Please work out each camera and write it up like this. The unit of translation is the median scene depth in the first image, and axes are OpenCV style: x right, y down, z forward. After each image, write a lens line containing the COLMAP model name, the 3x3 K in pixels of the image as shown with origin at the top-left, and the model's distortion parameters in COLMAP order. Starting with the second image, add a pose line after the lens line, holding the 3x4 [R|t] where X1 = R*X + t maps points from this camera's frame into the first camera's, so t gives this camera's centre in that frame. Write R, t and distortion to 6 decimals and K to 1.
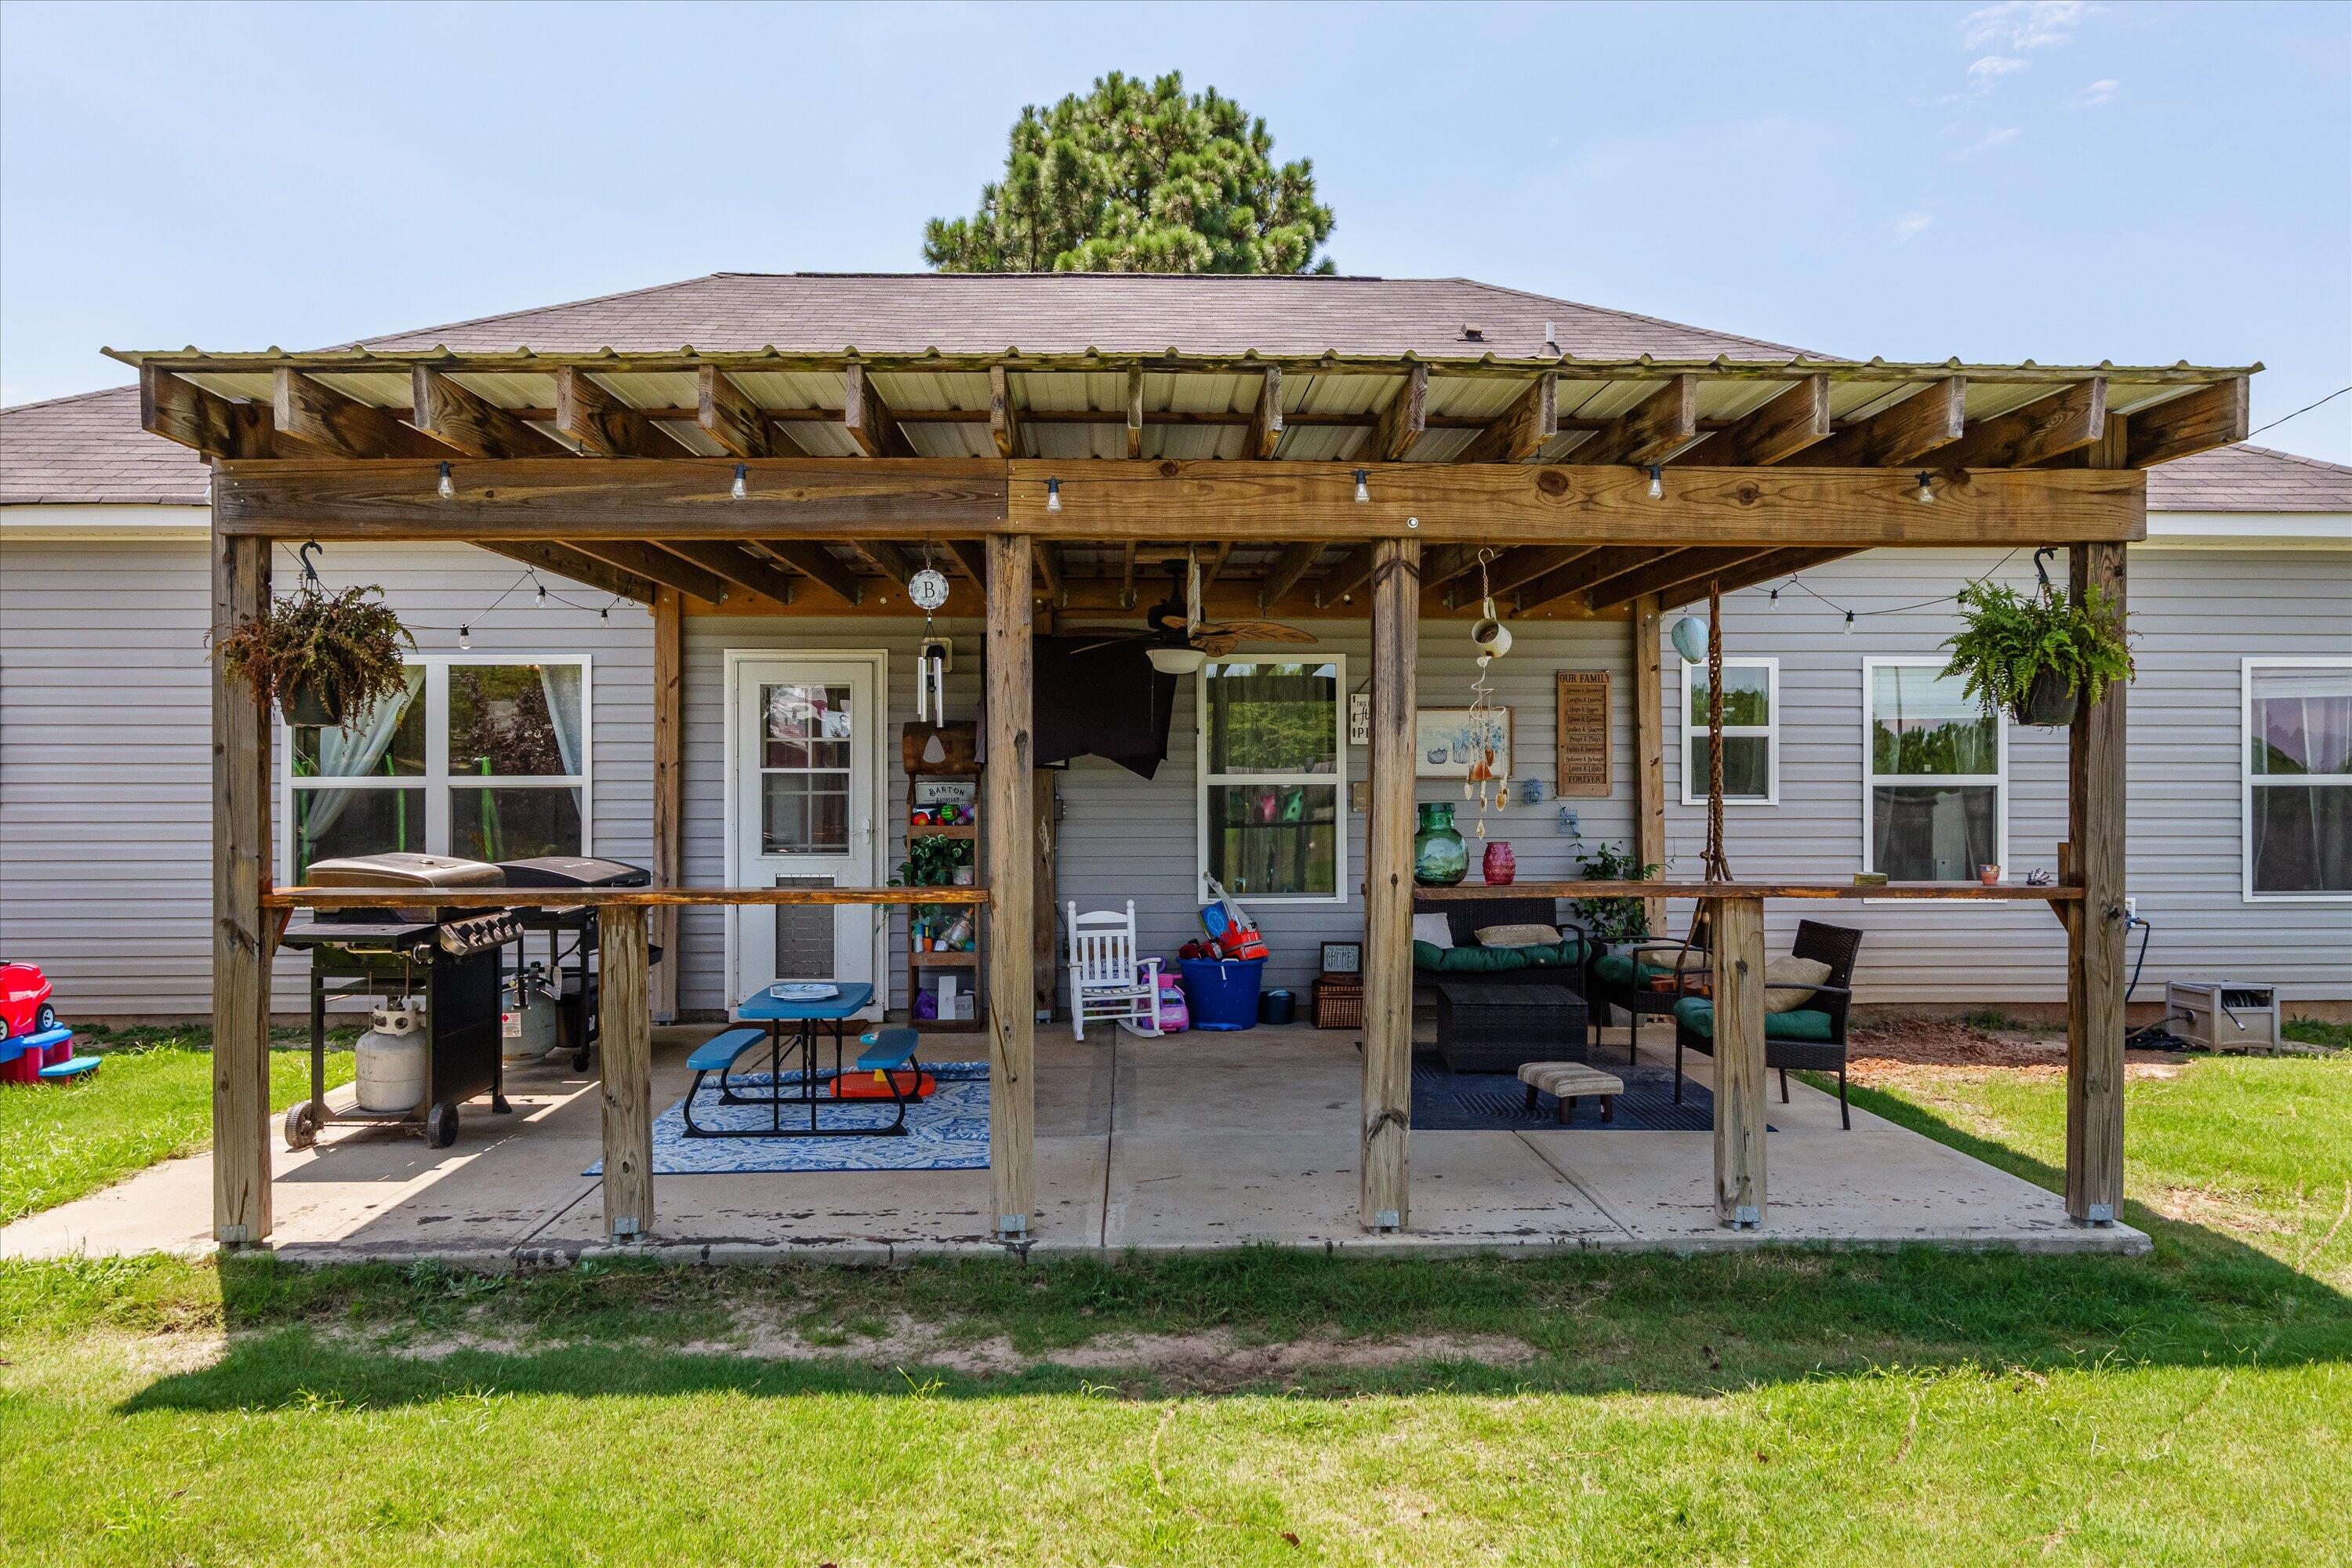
lens RADIAL K [[1578.4, 0, 1148.2], [0, 1578.4, 785.5], [0, 0, 1]] dist [-0.016975, 0.001417]
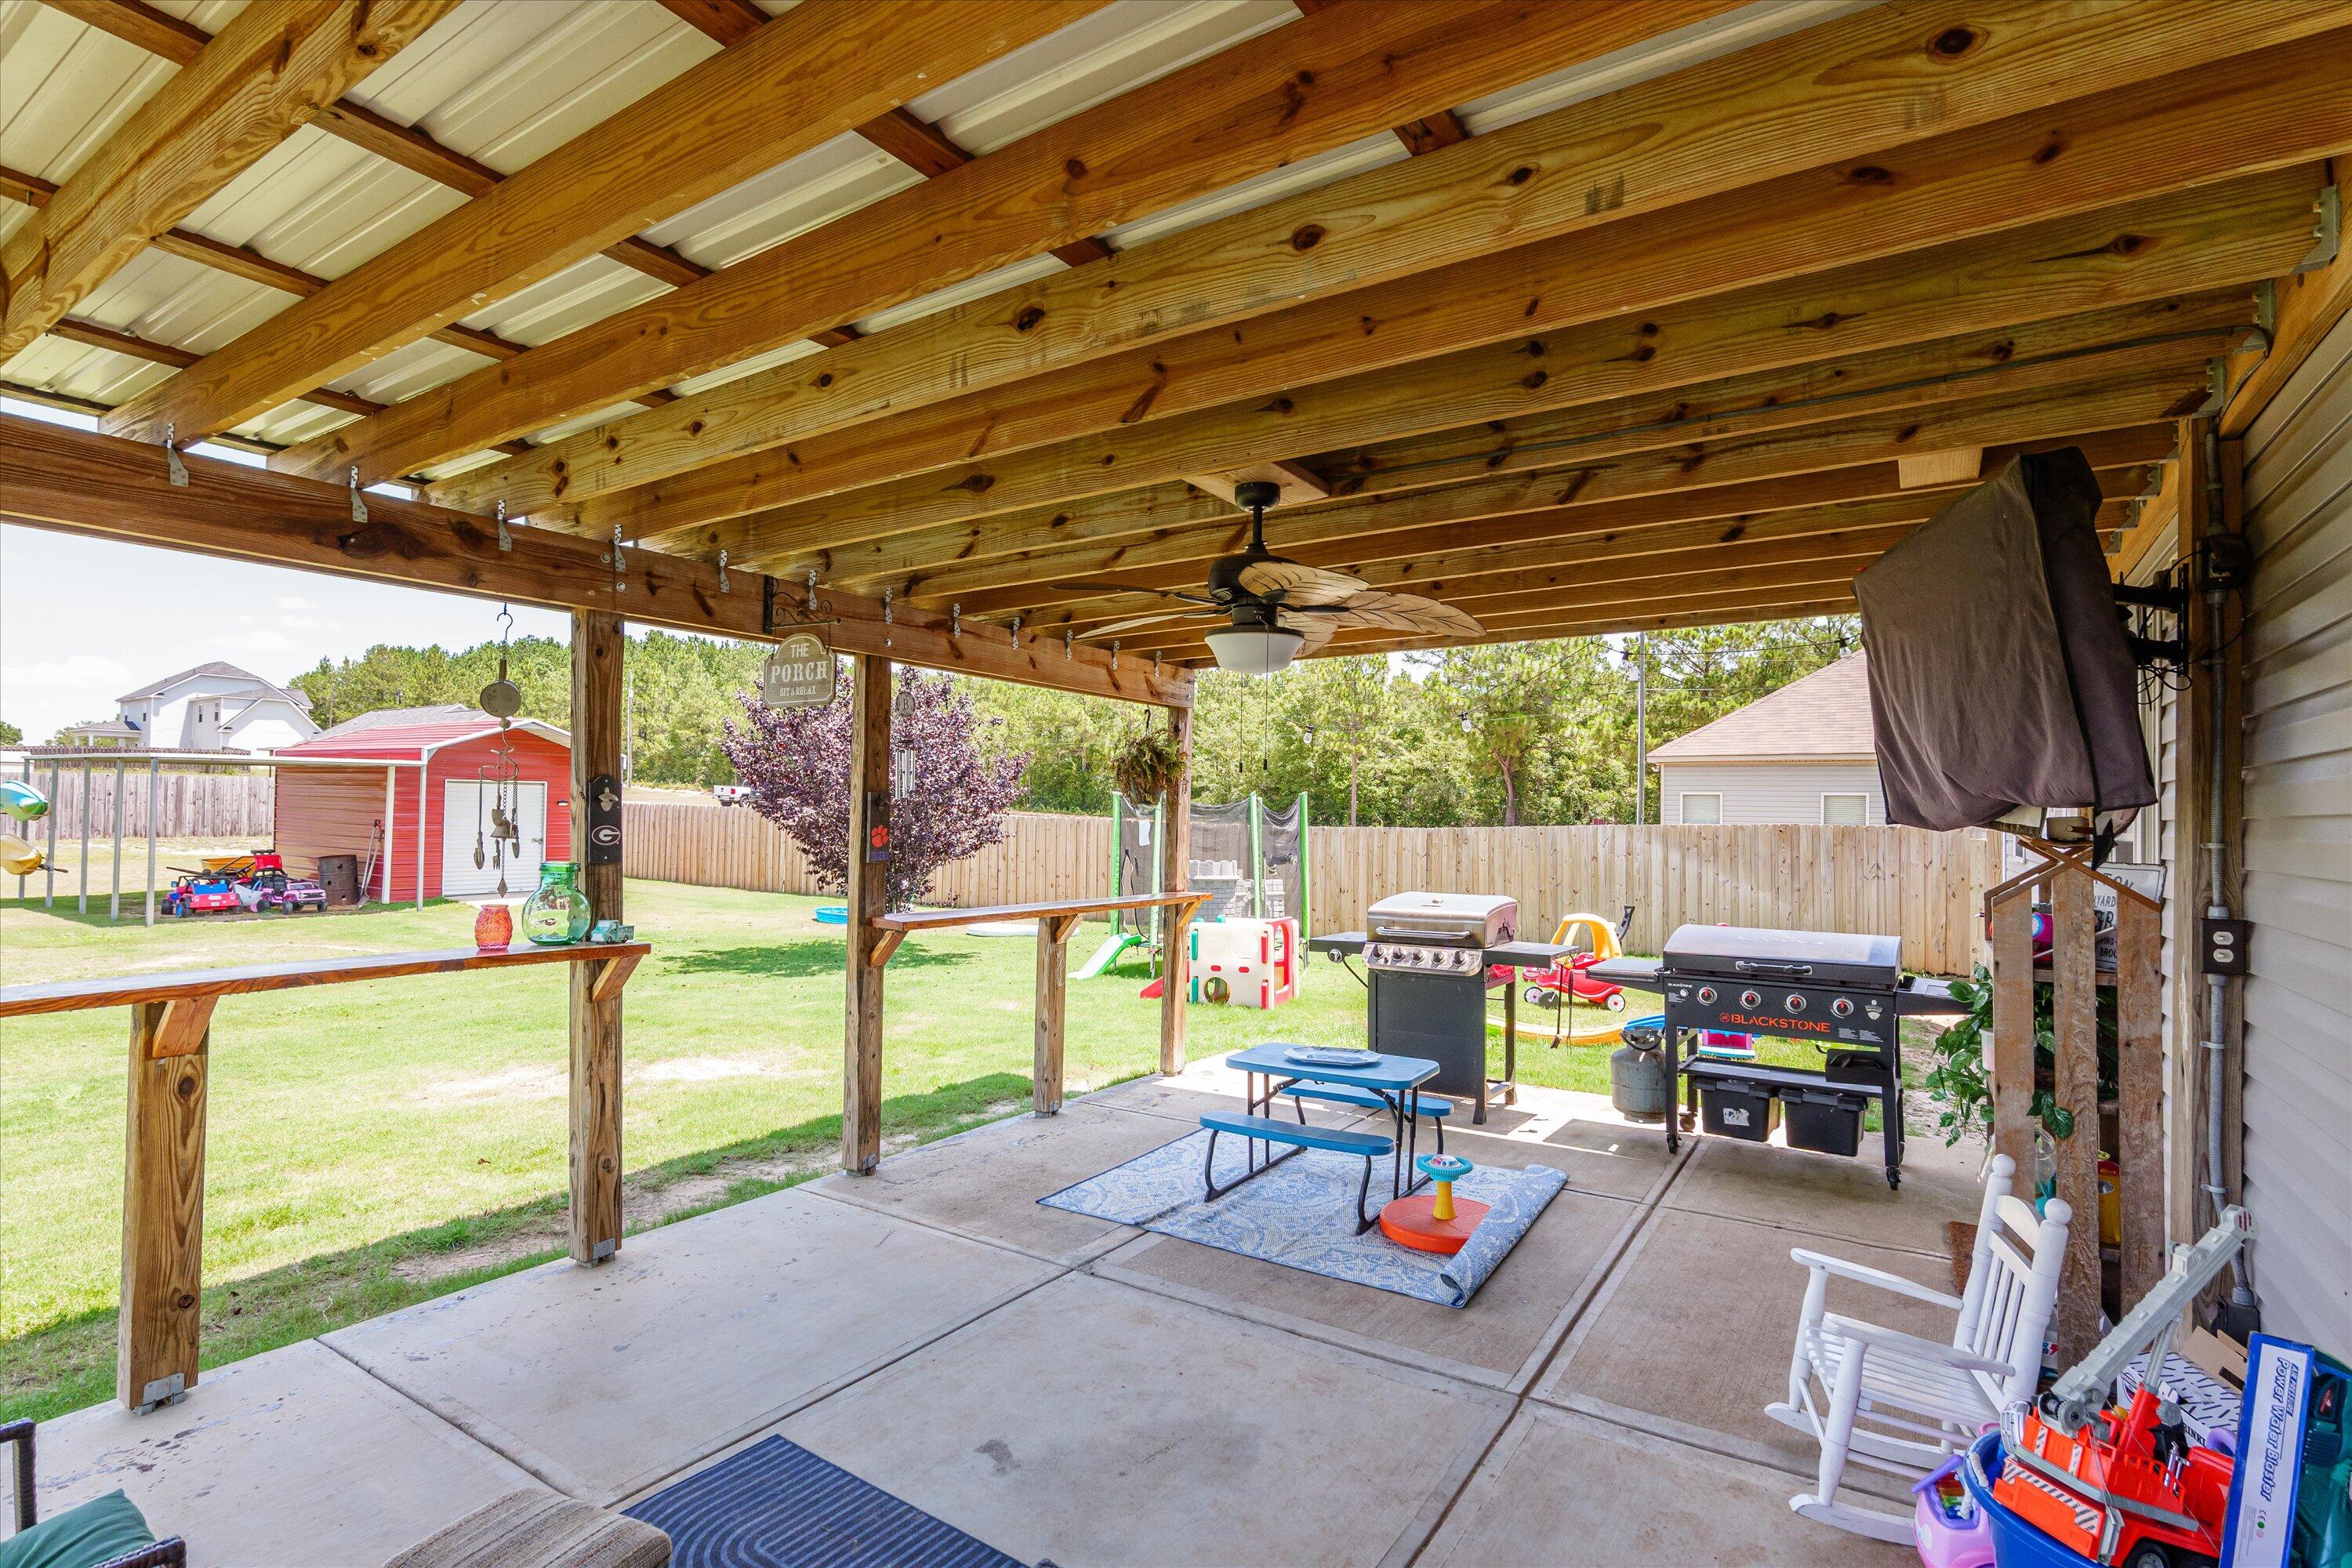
lens RADIAL K [[1134.2, 0, 1169.9], [0, 1134.2, 796.4], [0, 0, 1]] dist [-0.003874, 0.000316]
pose [[-0.568698, -0.022466, -0.822239, 0.307857], [-0.011892, 0.999747, -0.019091, -0.011648], [0.822460, -0.001079, -0.568821, 0.954384]]
